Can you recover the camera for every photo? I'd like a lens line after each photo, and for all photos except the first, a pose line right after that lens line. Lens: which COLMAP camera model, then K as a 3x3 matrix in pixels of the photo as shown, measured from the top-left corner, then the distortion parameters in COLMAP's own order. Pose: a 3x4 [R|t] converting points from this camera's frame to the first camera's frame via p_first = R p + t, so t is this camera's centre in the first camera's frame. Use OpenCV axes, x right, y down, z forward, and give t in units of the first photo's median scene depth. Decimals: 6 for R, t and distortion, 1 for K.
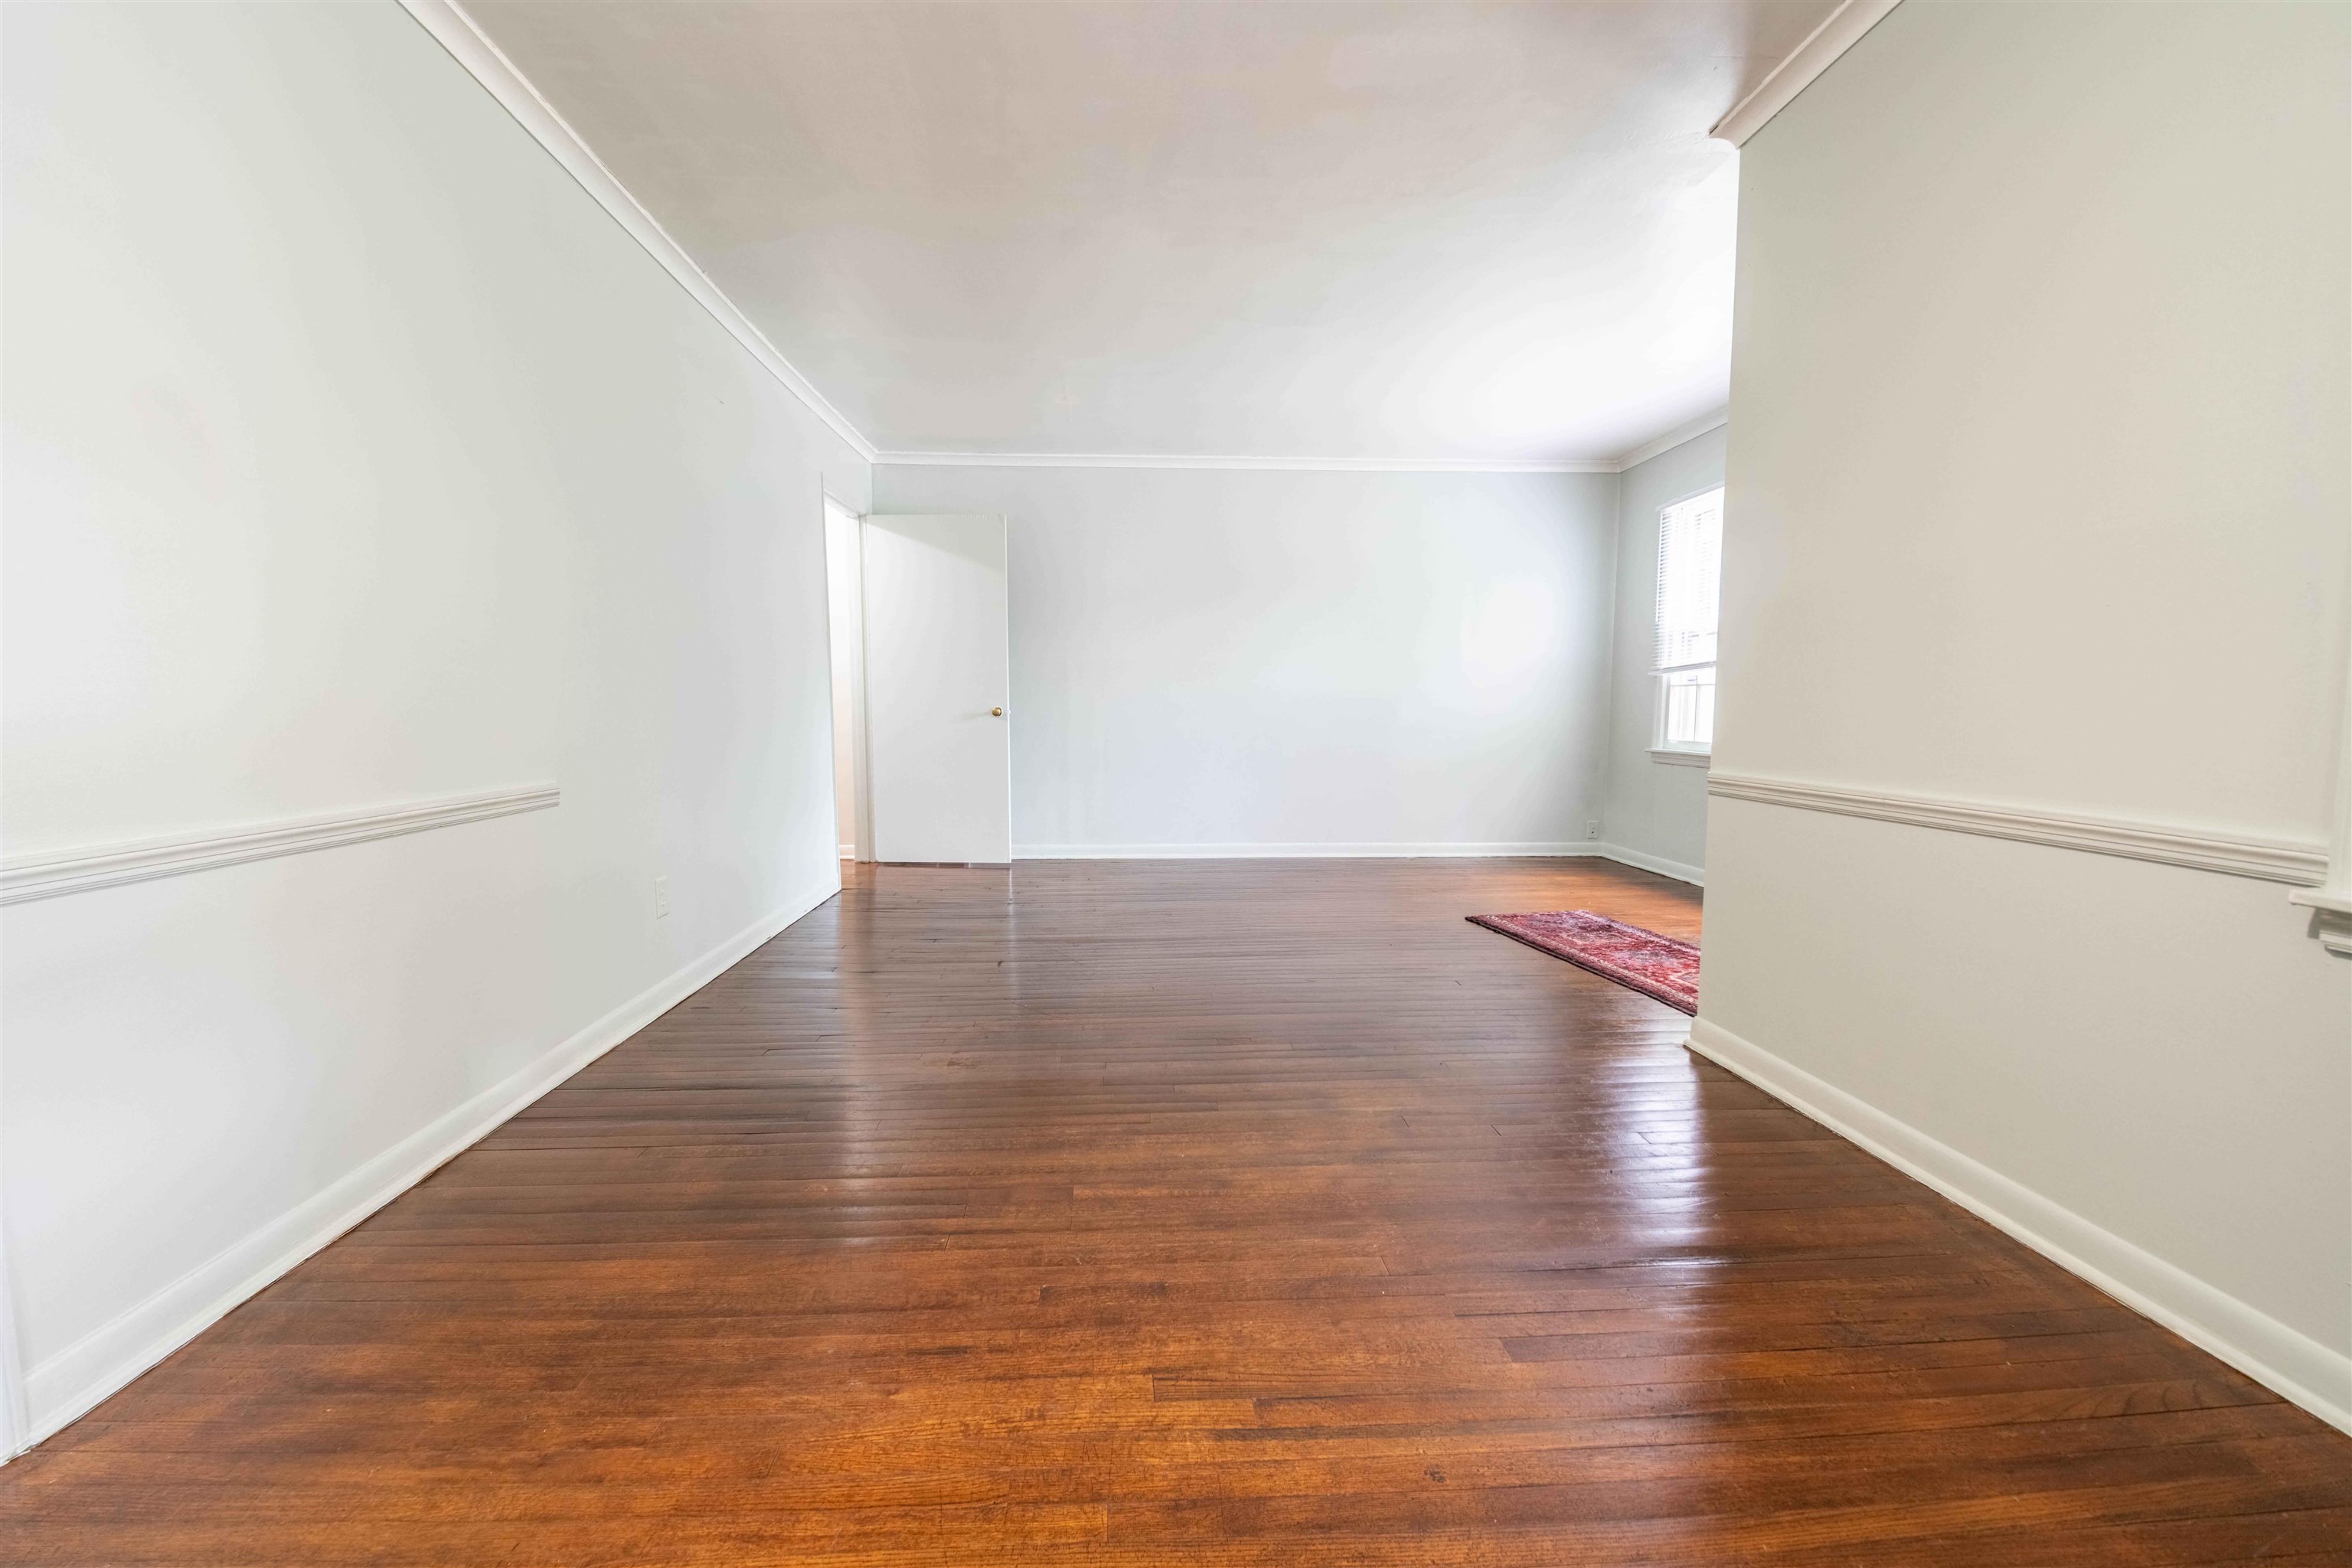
lens RADIAL K [[1031.4, 0, 1176.0], [0, 1031.4, 784.0], [0, 0, 1]] dist [0.009392, -0.014544]
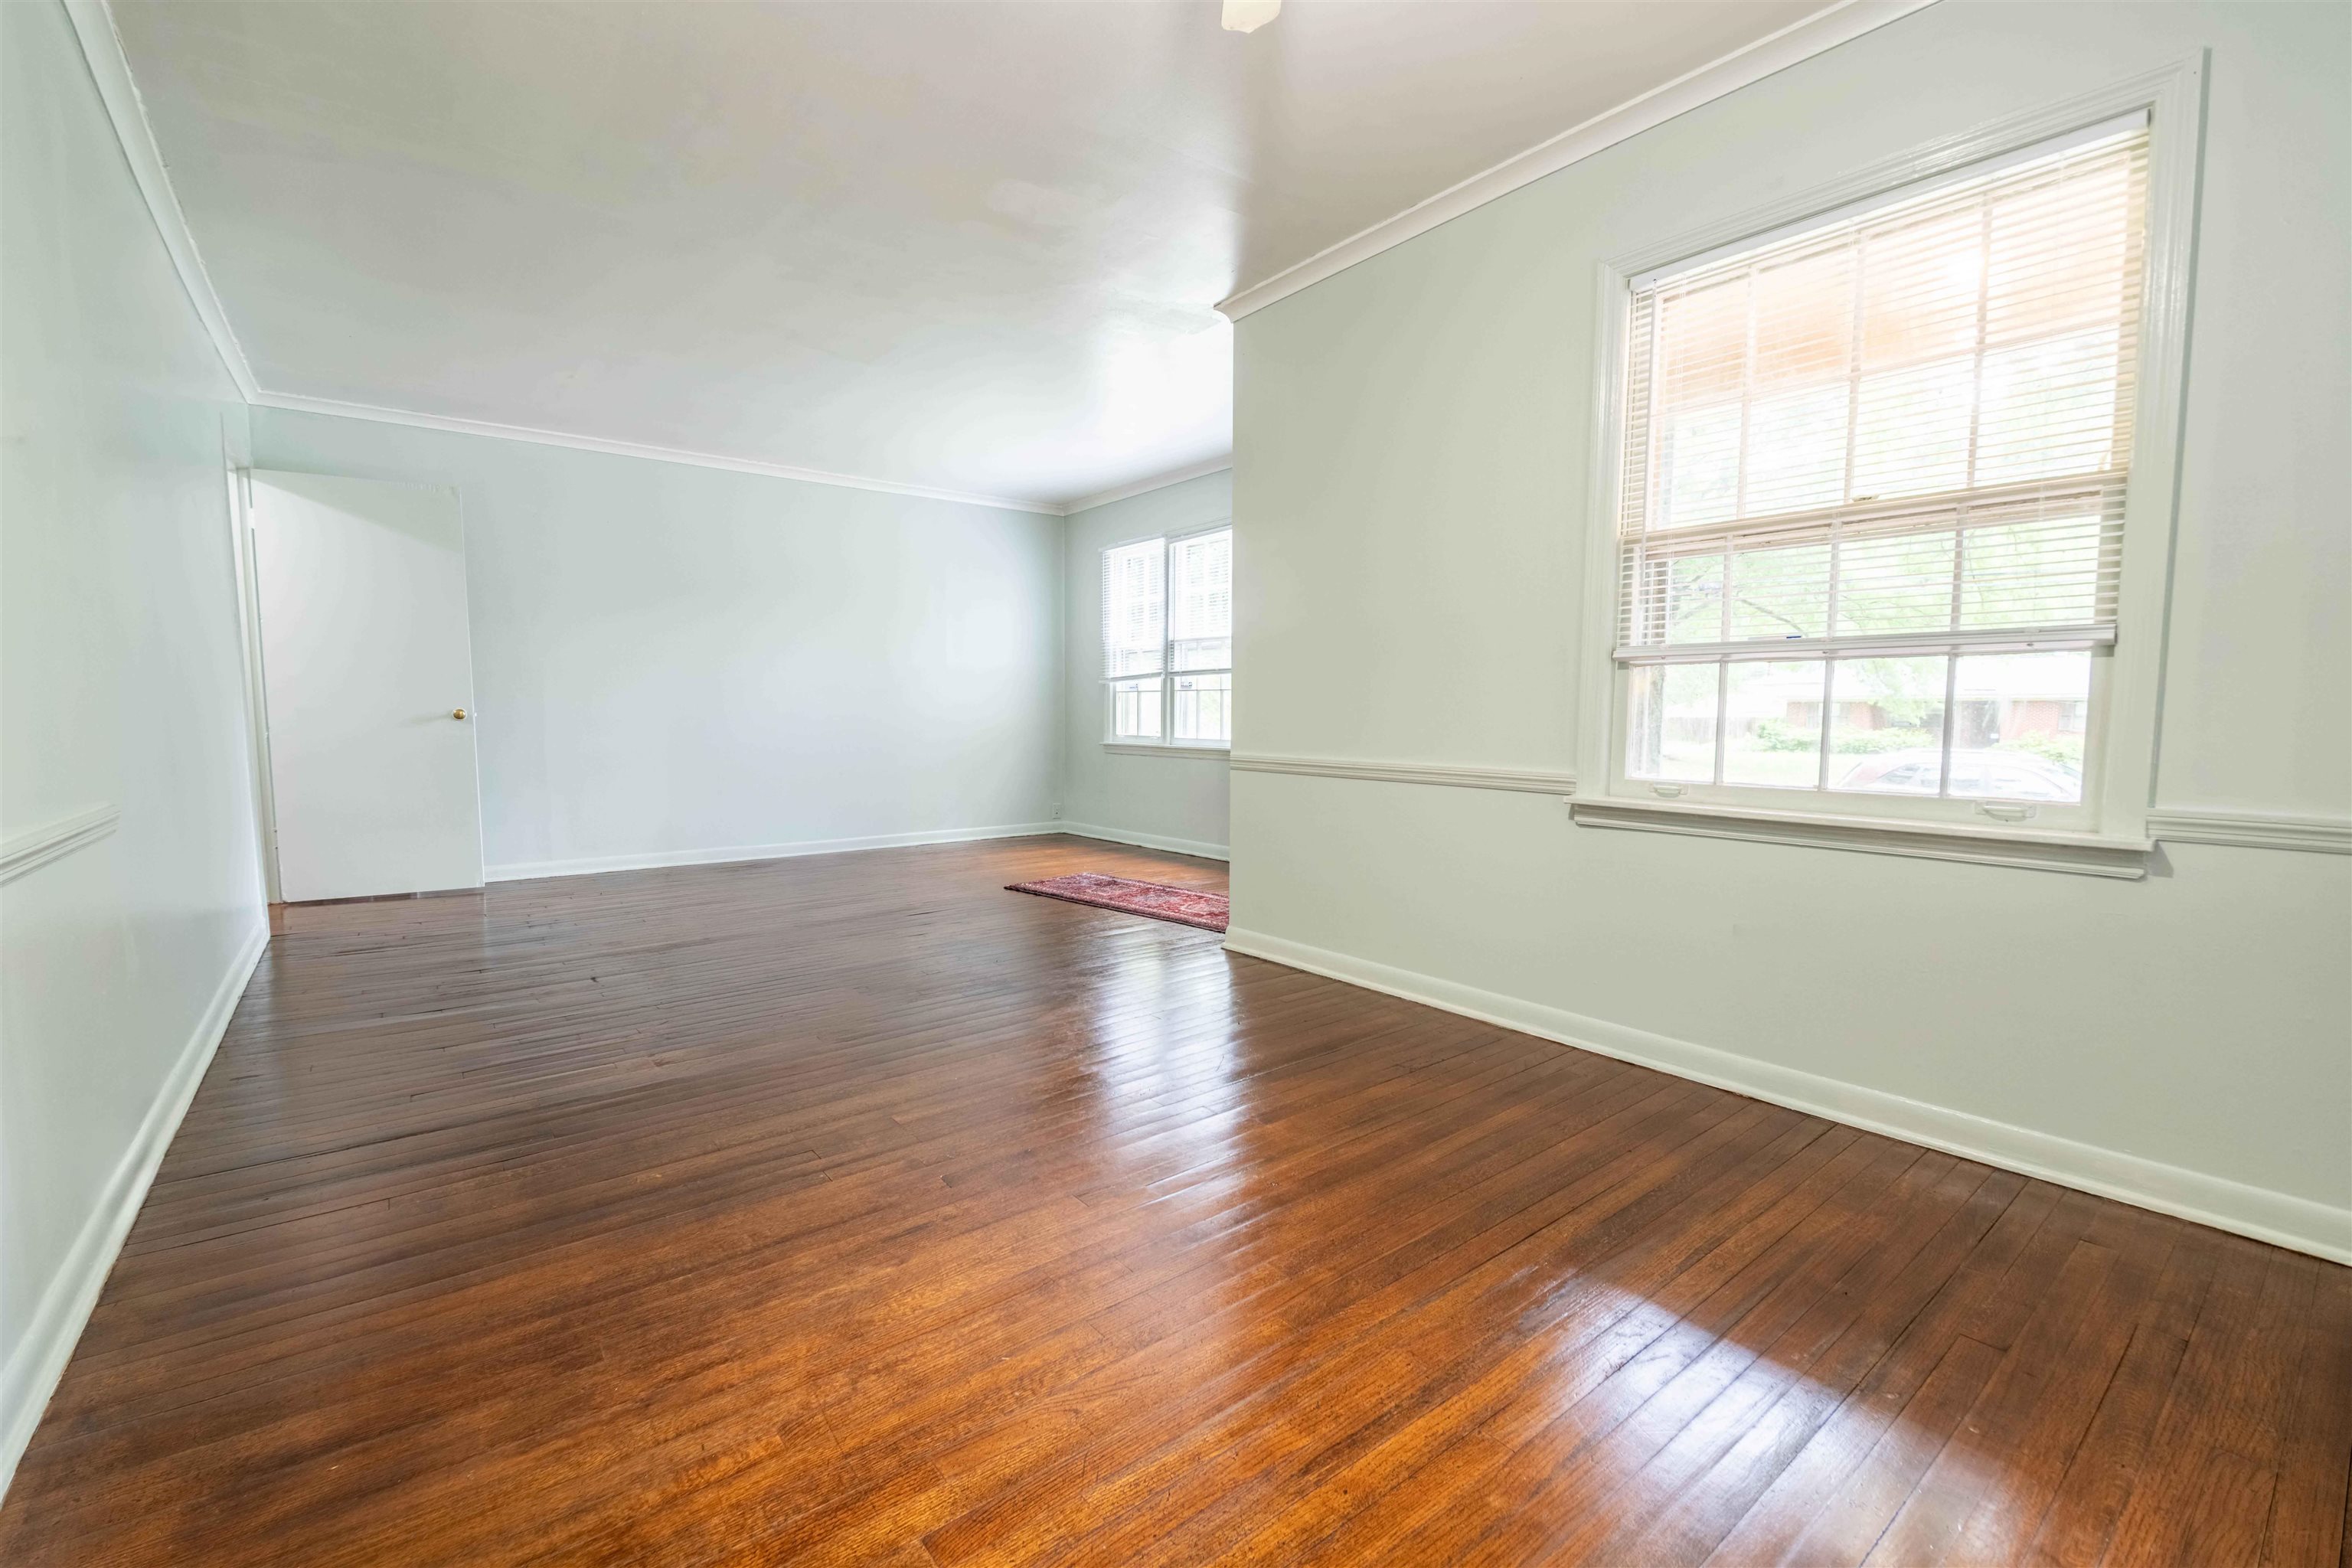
lens RADIAL K [[1031.4, 0, 1176.0], [0, 1031.4, 784.0], [0, 0, 1]] dist [0.009392, -0.014544]
pose [[0.805793, -0.043410, 0.590604, -0.389904], [0.045083, 0.998912, 0.011912, 0.010046], [-0.590478, 0.017027, 0.806874, -0.108151]]
